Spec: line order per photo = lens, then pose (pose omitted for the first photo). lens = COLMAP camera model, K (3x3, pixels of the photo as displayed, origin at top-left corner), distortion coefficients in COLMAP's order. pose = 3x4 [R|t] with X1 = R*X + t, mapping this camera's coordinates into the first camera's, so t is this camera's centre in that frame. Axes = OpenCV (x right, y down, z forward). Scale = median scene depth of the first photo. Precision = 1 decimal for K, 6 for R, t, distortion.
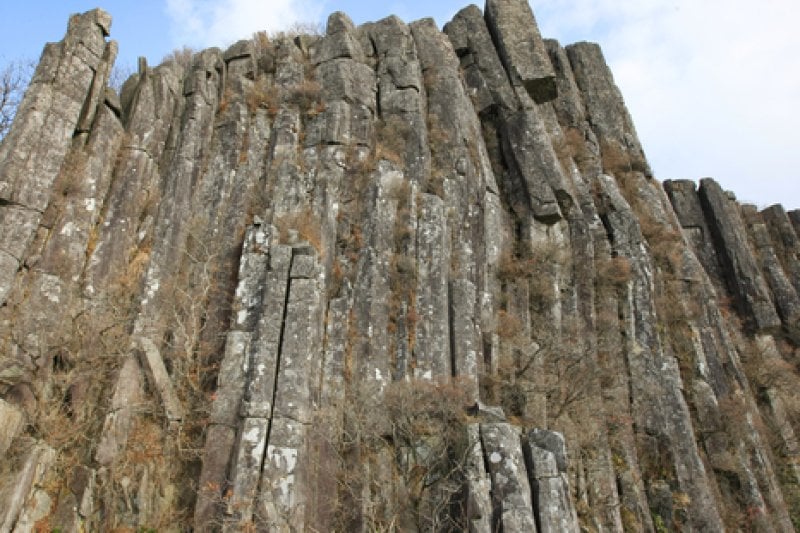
lens RADIAL K [[548.1, 0, 401.4], [0, 548.1, 269.4], [0, 0, 1]] dist [-0.077838, 0.045019]
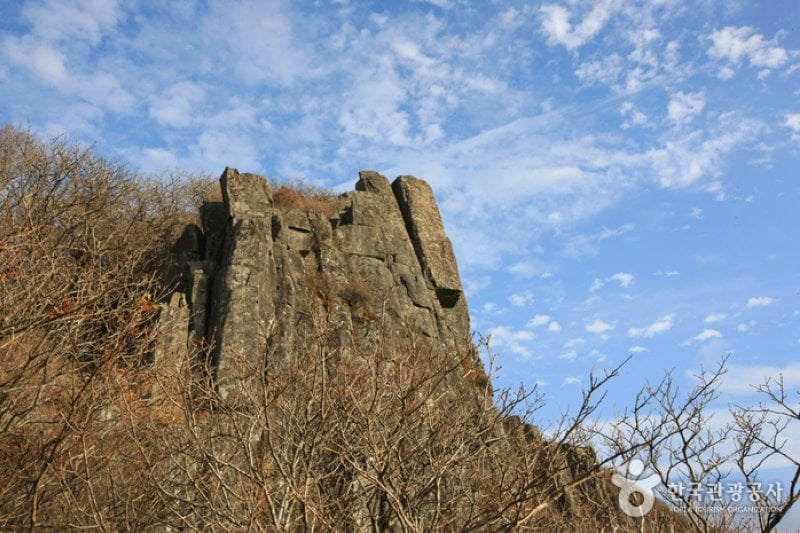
lens RADIAL K [[722.0, 0, 400.8], [0, 722.0, 267.2], [0, 0, 1]] dist [-0.066418, -0.001169]
pose [[0.789960, 0.306682, 0.530952, -0.646778], [-0.222720, 0.950302, -0.217534, -0.076583], [-0.571279, 0.053589, 0.819005, -0.104365]]
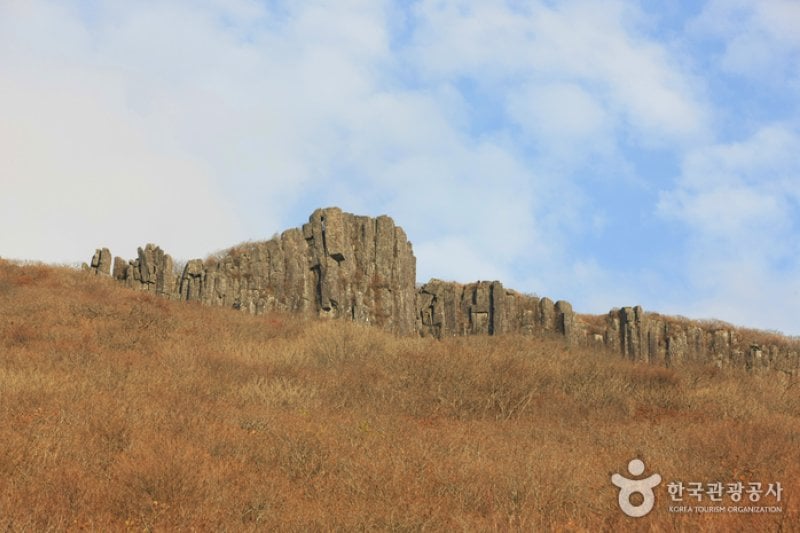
lens RADIAL K [[1673.6, 0, 402.6], [0, 1673.6, 267.0], [0, 0, 1]] dist [-0.210668, 0.000000]
pose [[0.999622, -0.002649, -0.027383, 0.889107], [-0.000473, 0.993552, -0.113375, 0.684496], [0.027507, 0.113345, 0.993175, -7.724792]]
